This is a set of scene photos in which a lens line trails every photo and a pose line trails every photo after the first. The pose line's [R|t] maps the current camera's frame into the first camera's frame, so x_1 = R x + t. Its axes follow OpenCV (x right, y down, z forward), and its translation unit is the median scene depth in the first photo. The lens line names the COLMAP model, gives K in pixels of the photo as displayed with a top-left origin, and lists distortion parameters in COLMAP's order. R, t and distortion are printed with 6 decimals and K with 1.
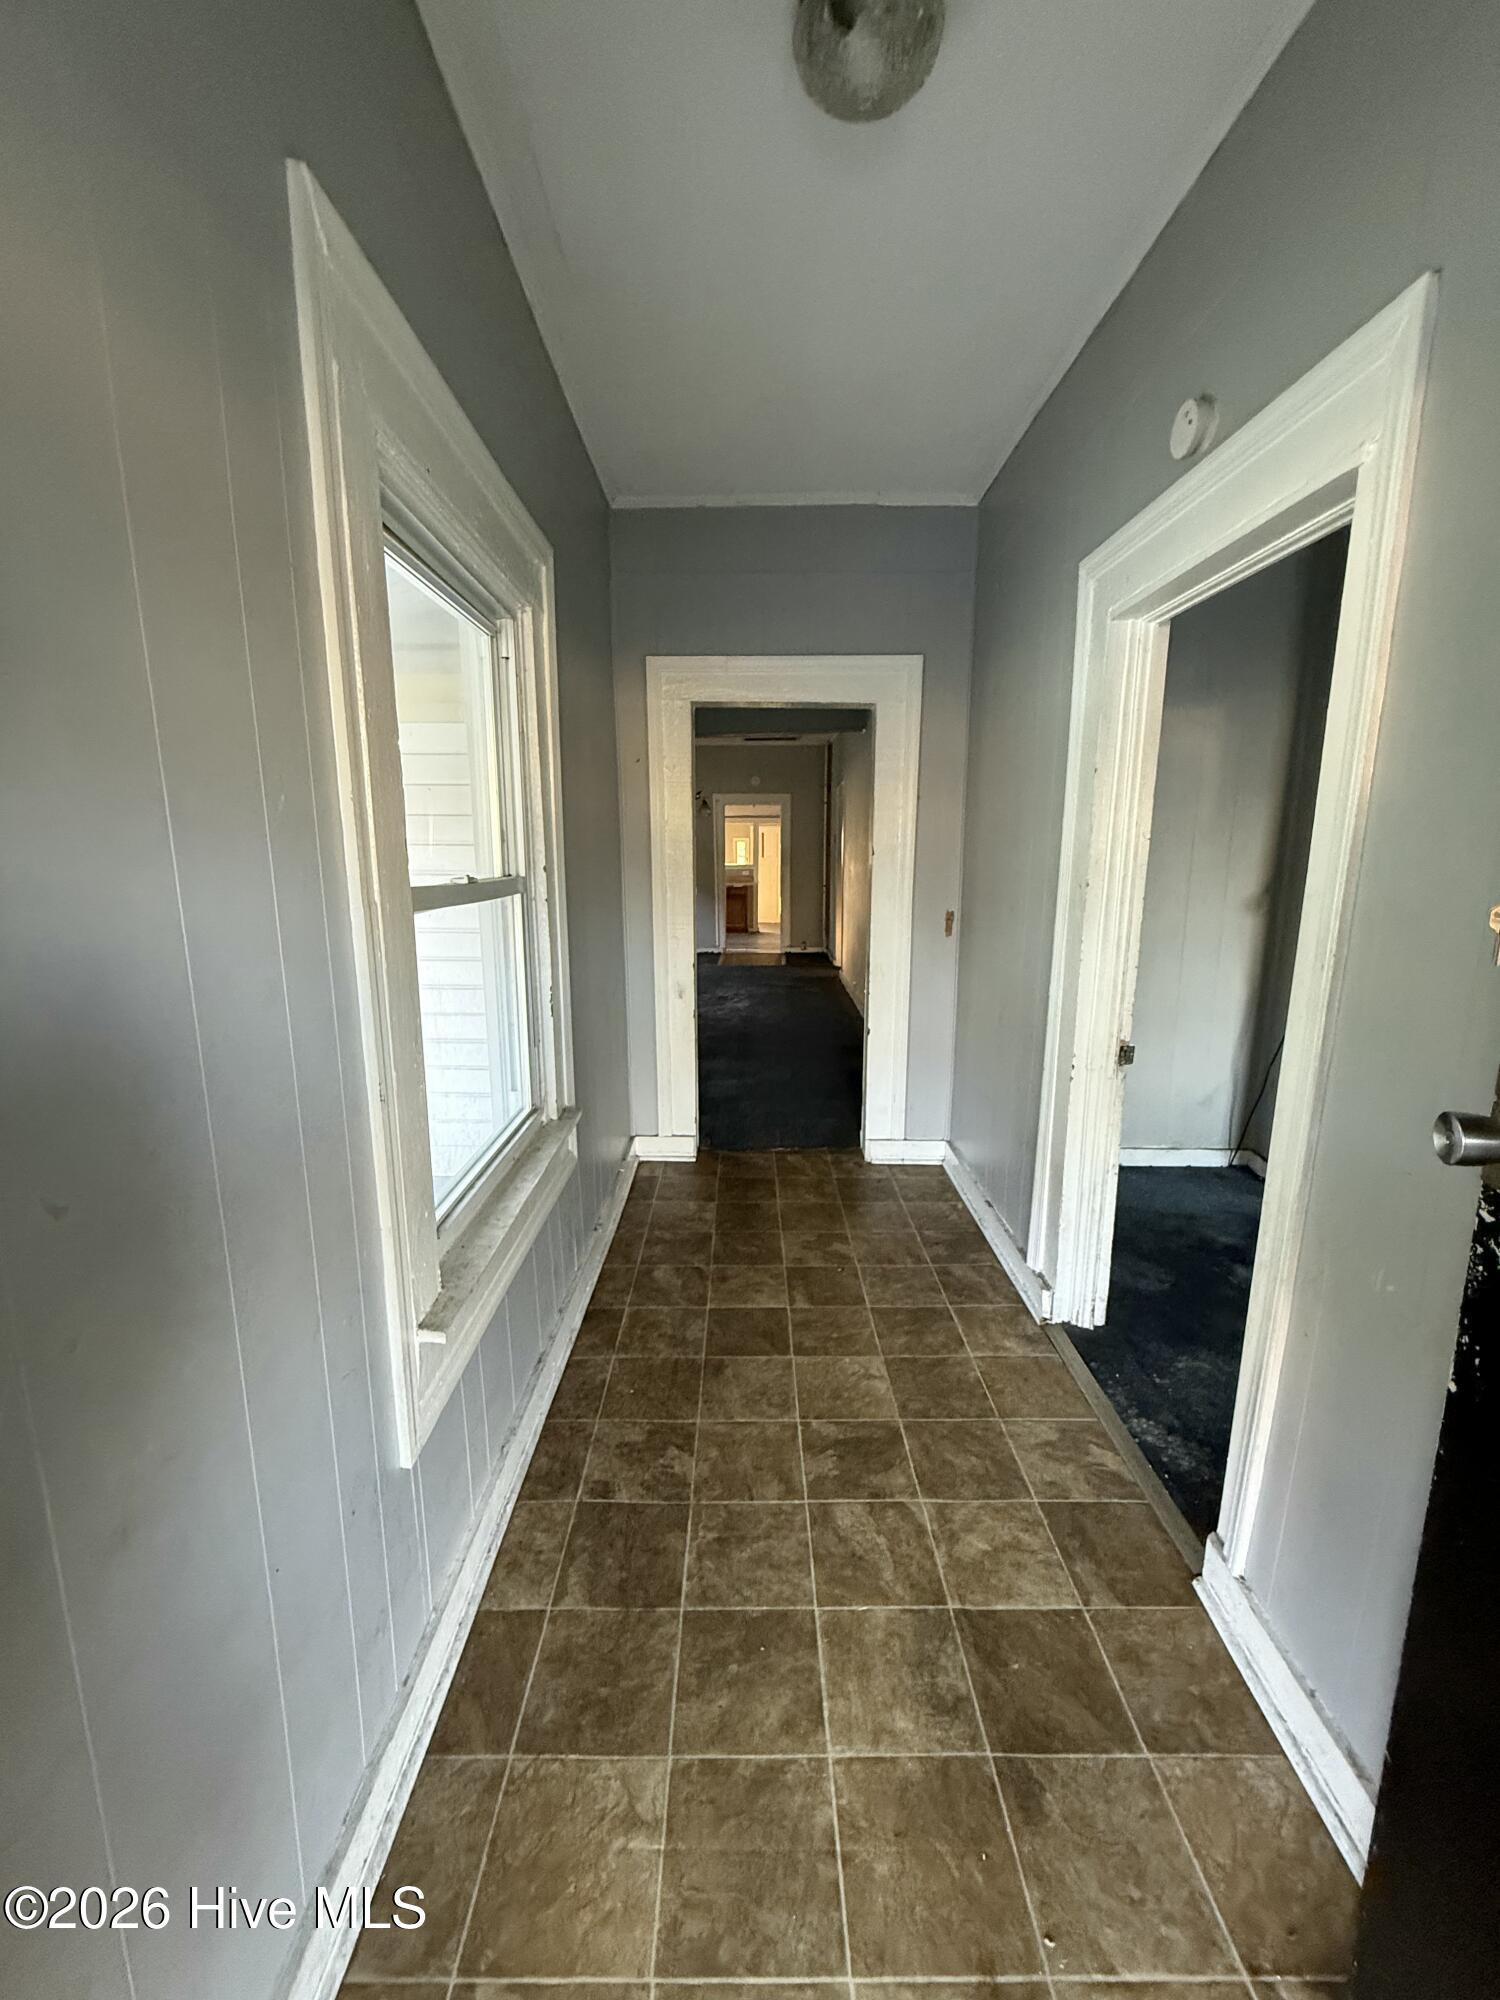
lens RADIAL K [[798.0, 0, 748.8], [0, 798.0, 981.2], [0, 0, 1]] dist [-0.000164, 0.001318]
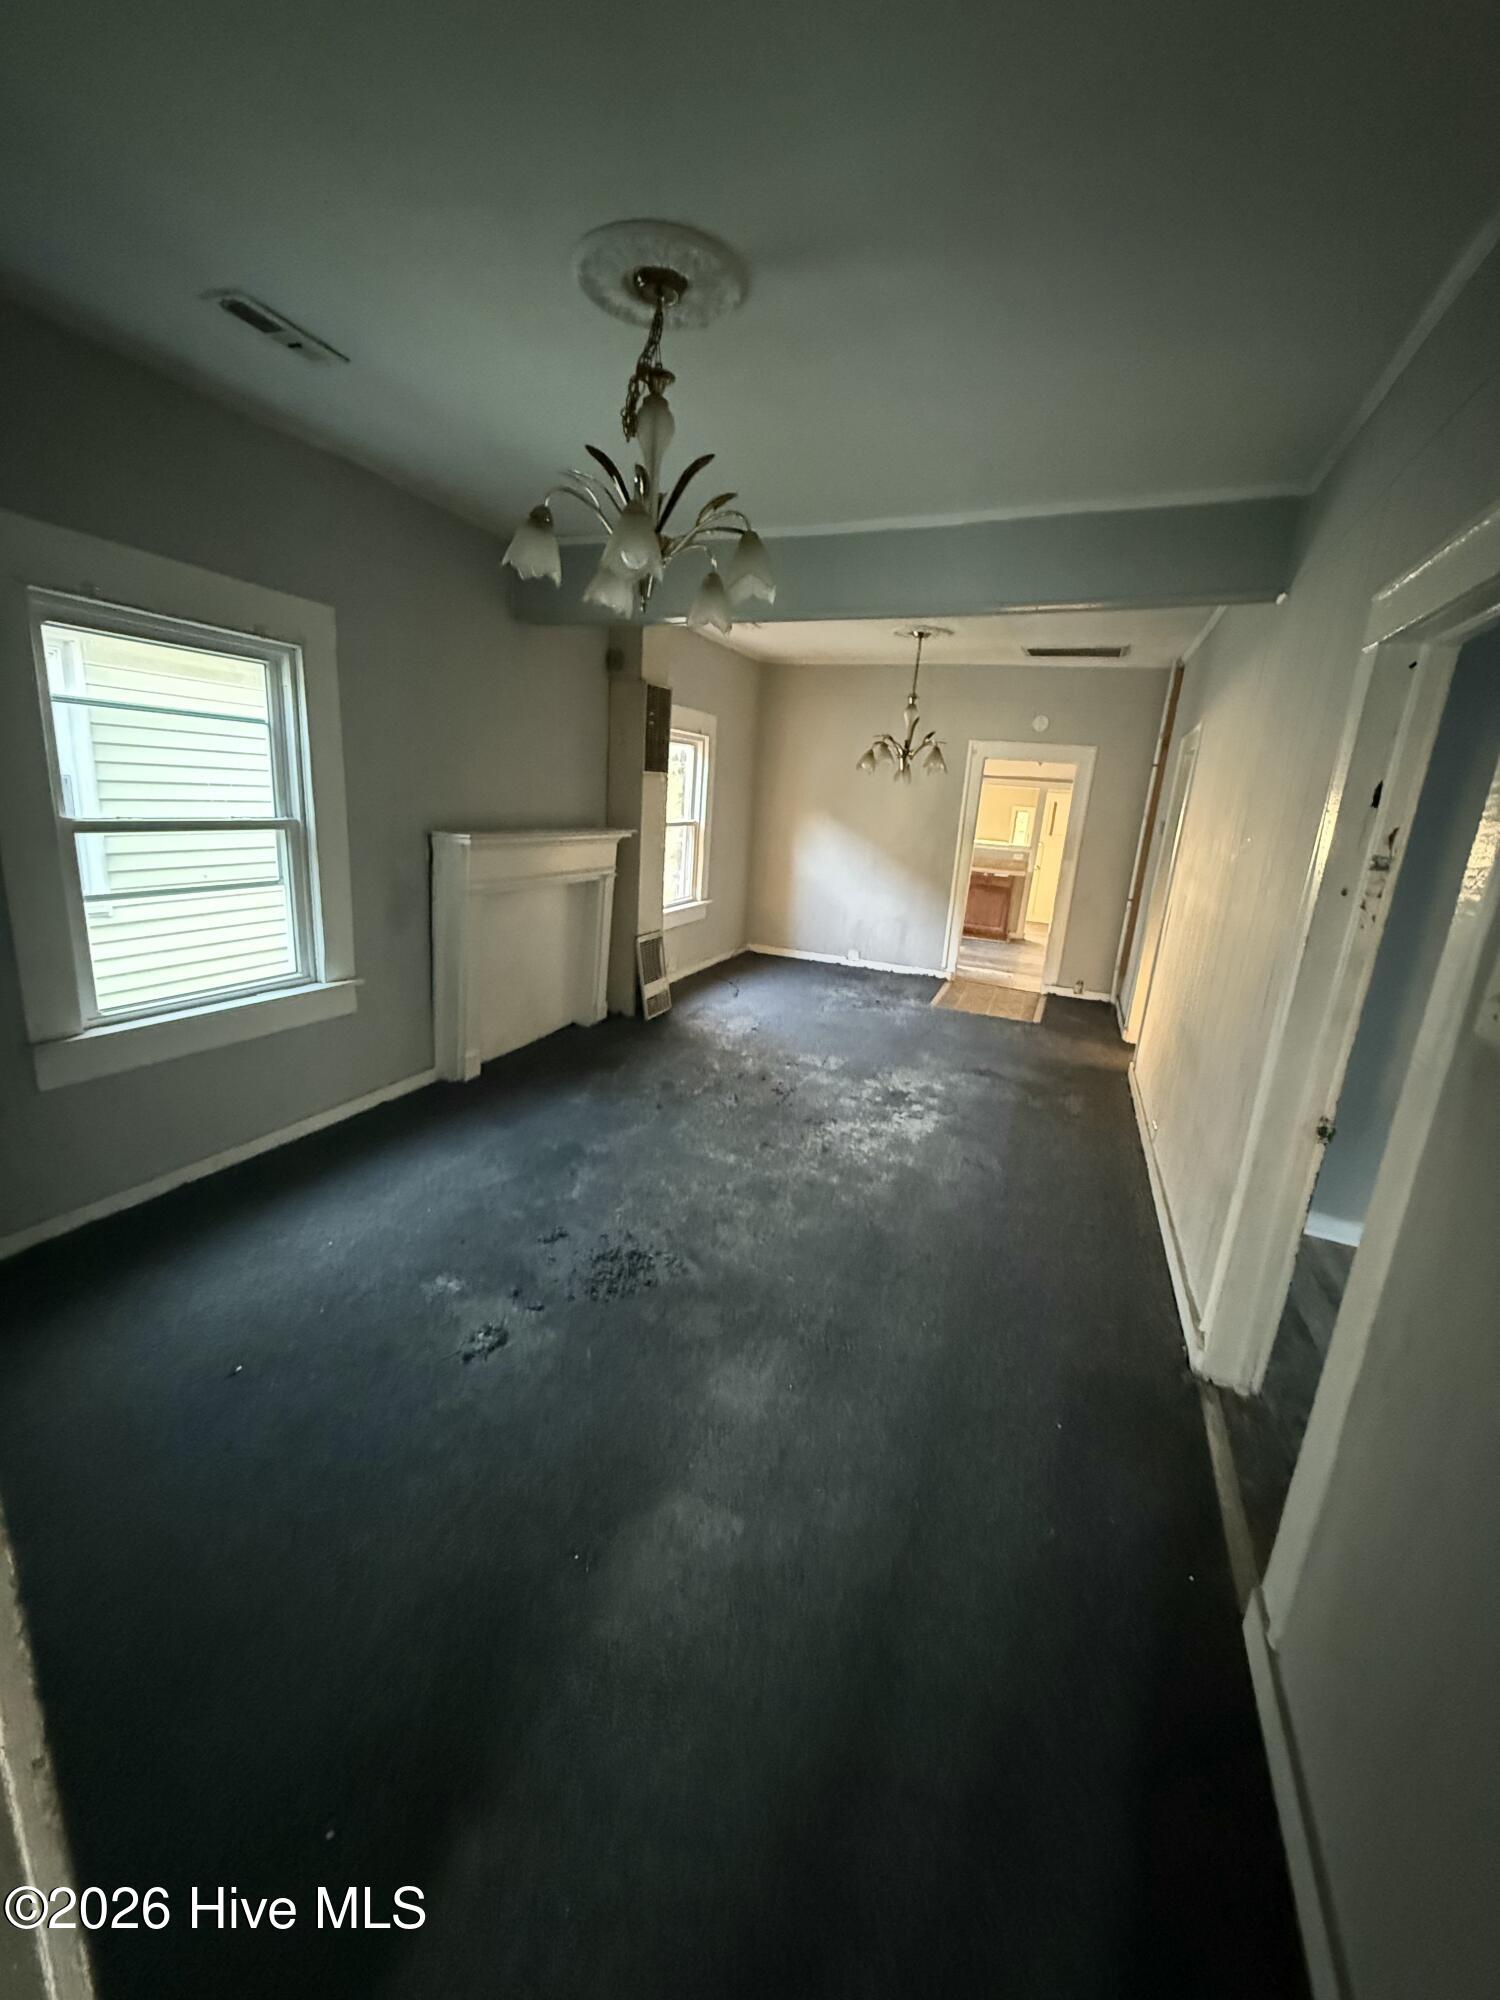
lens RADIAL K [[798.0, 0, 749.9], [0, 798.0, 1003.0], [0, 0, 1]] dist [-0.000164, 0.001318]
pose [[0.932906, 0.150860, -0.326998, 0.033304], [-0.122323, 0.986785, 0.106270, -0.067881], [0.338709, -0.059141, 0.939031, 0.303356]]
